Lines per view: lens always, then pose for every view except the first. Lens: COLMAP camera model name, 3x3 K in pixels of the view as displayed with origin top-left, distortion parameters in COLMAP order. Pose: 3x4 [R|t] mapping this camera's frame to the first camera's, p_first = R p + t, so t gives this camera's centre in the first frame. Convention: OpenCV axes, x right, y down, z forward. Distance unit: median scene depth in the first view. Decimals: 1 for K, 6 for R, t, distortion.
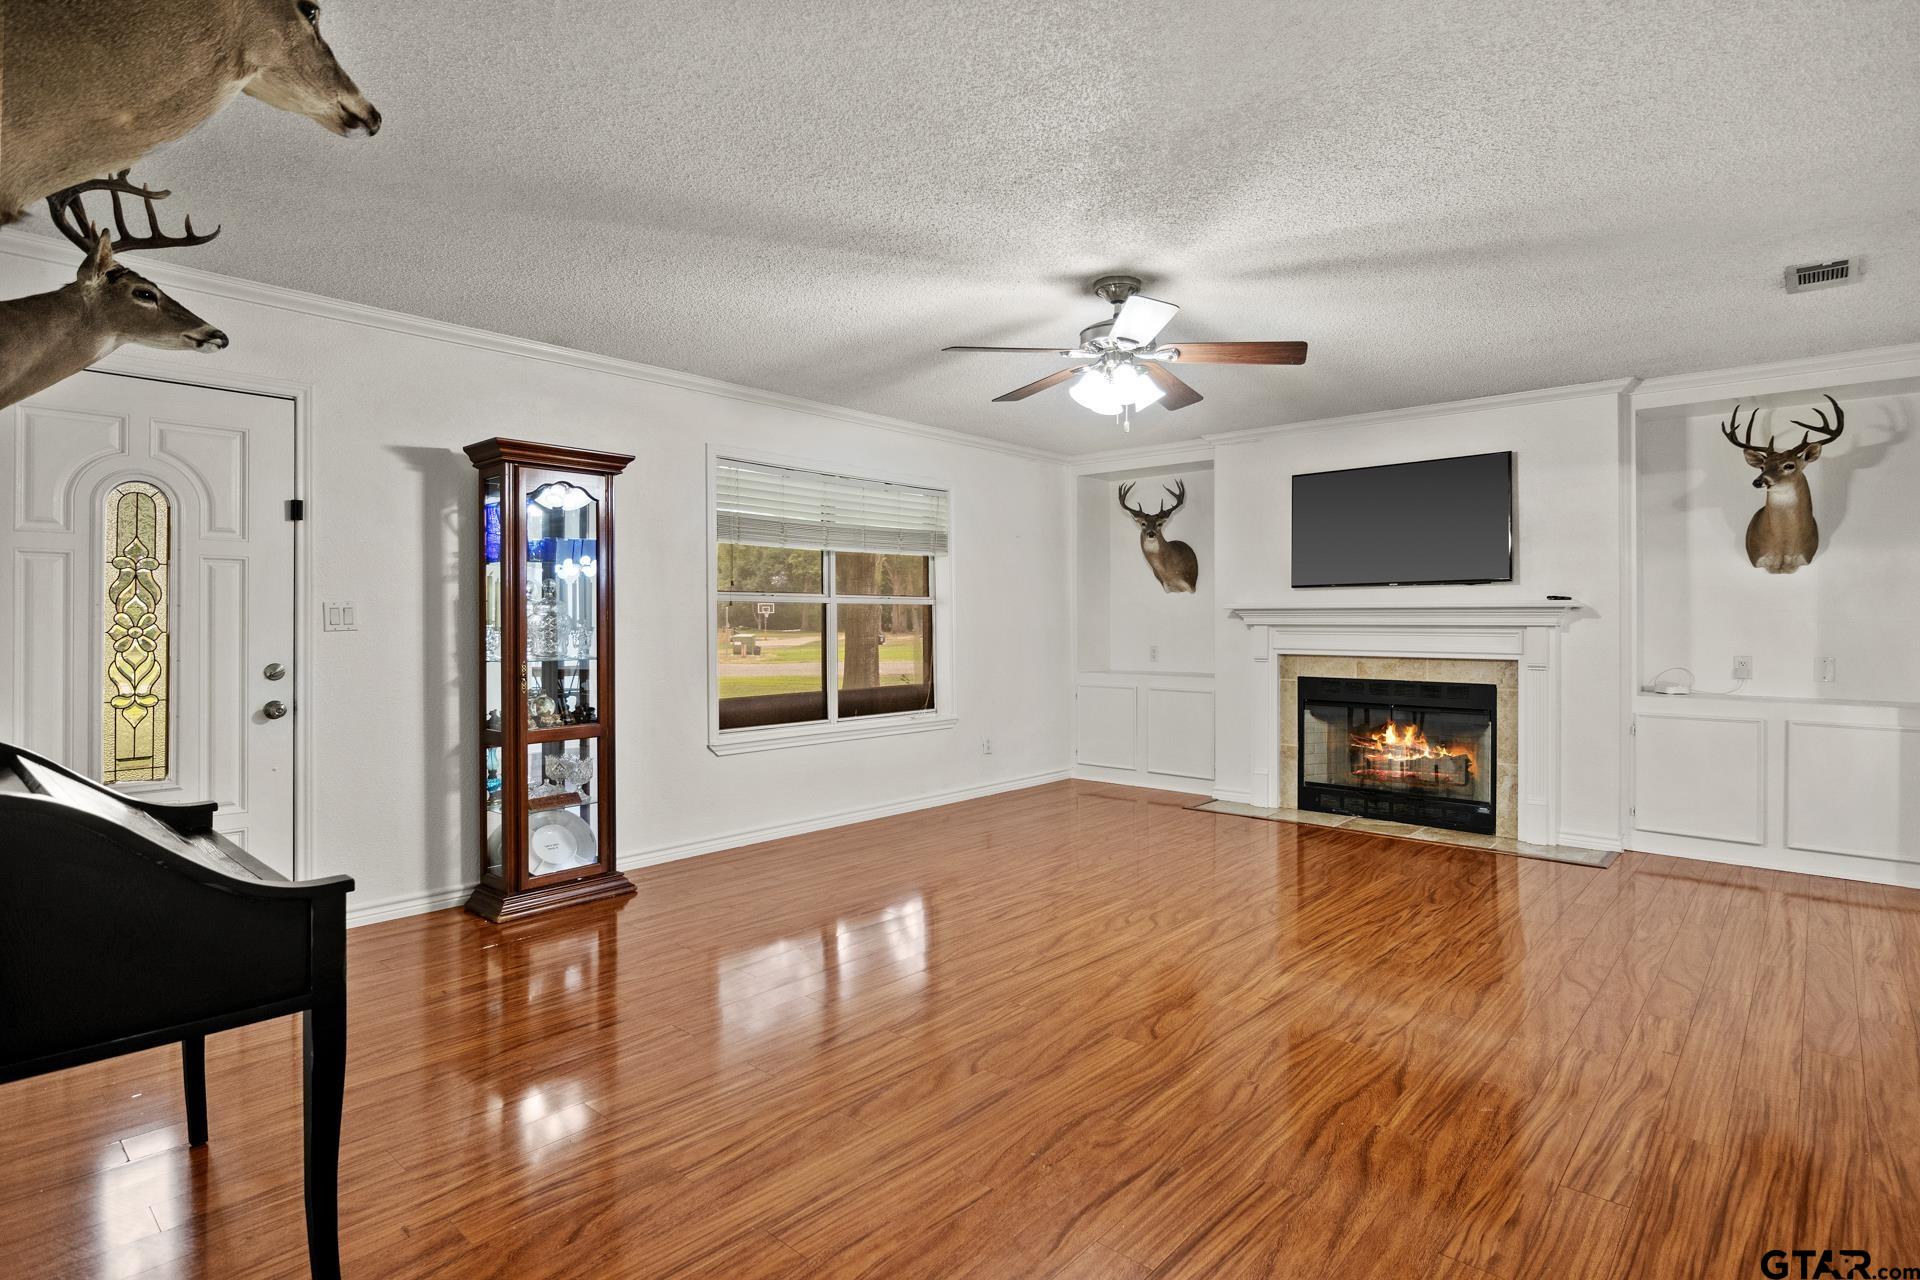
lens RADIAL K [[966.2, 0, 951.1], [0, 966.2, 626.5], [0, 0, 1]] dist [-0.012584, 0.000984]
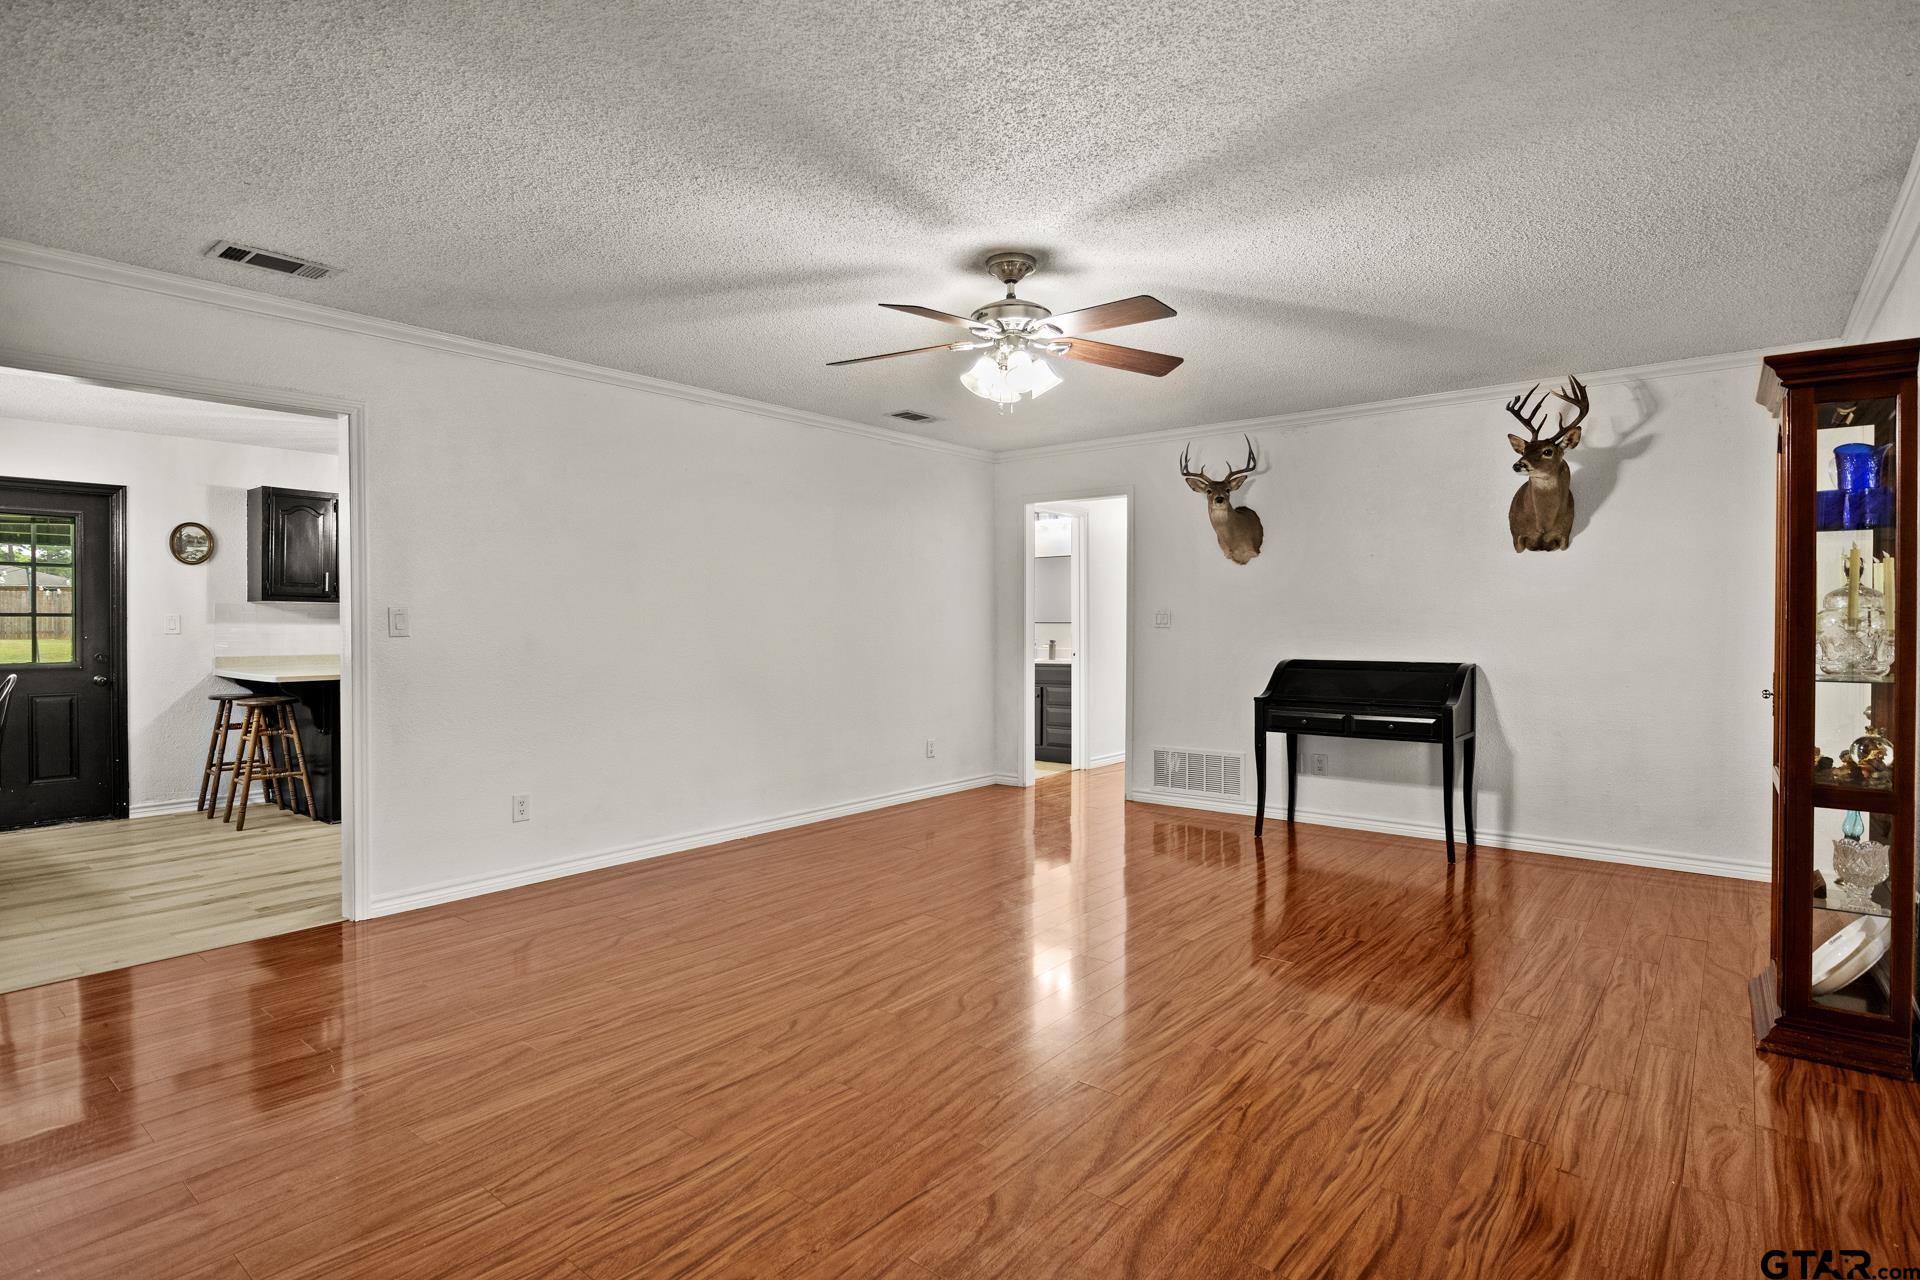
lens RADIAL K [[966.2, 0, 969.2], [0, 966.2, 624.6], [0, 0, 1]] dist [-0.012584, 0.000984]
pose [[-0.997889, 0.005050, -0.064751, 0.177755], [0.004466, 0.999948, 0.009160, -0.008229], [0.064794, 0.008851, -0.997859, 1.251833]]
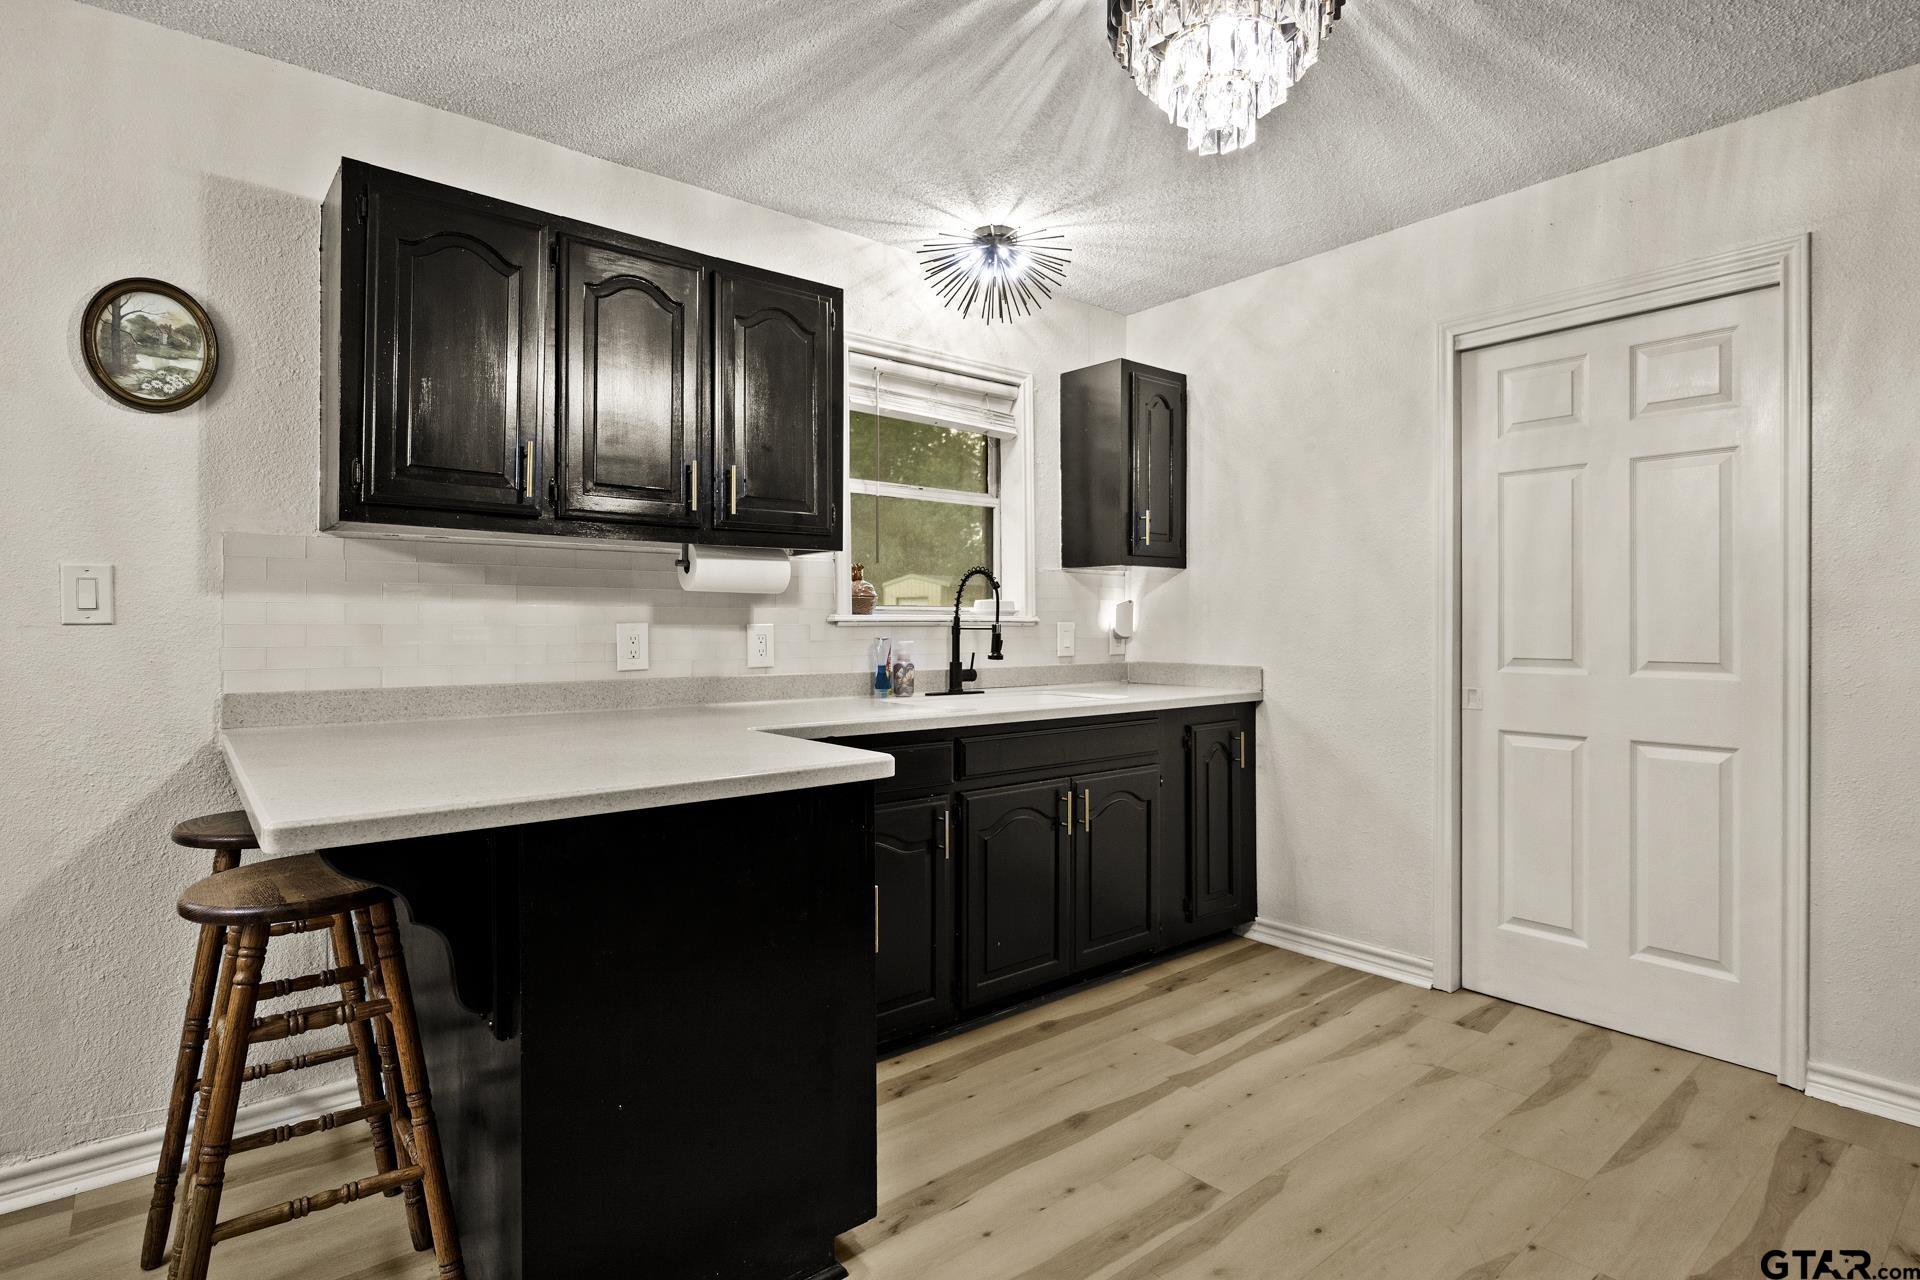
lens RADIAL K [[966.2, 0, 989.3], [0, 966.2, 627.8], [0, 0, 1]] dist [-0.012584, 0.000984]
pose [[-0.990138, 0.001756, 0.140082, 0.656636], [0.003345, 0.999933, 0.011112, 0.007707], [-0.140053, 0.011472, -0.990078, 0.370178]]
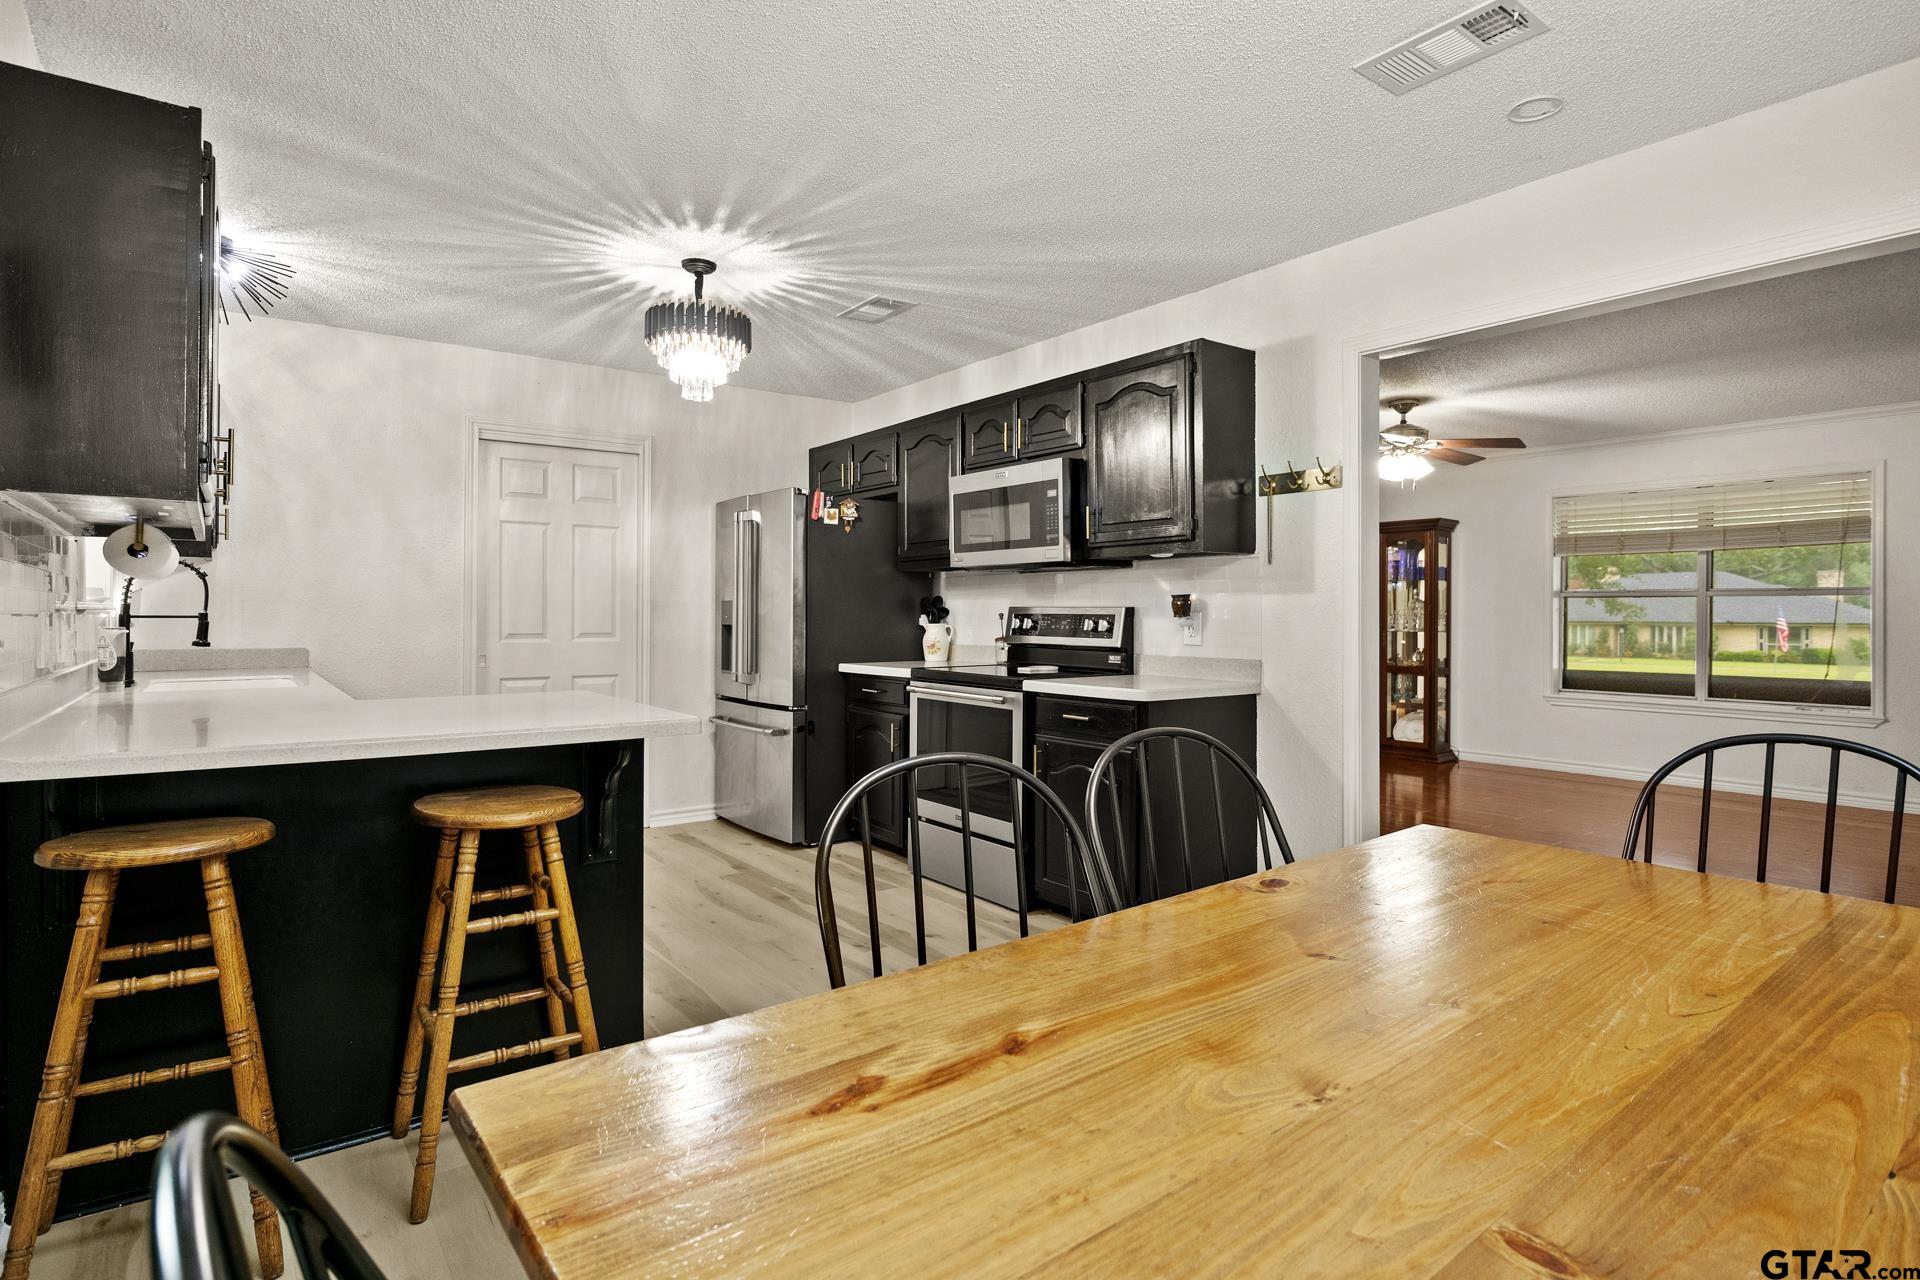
lens RADIAL K [[966.2, 0, 951.0], [0, 966.2, 611.3], [0, 0, 1]] dist [-0.012584, 0.000984]
pose [[-0.194536, -0.001305, -0.980894, 1.229910], [-0.012037, 0.999927, 0.001057, 0.005125], [0.980821, 0.012013, -0.194538, 0.369473]]
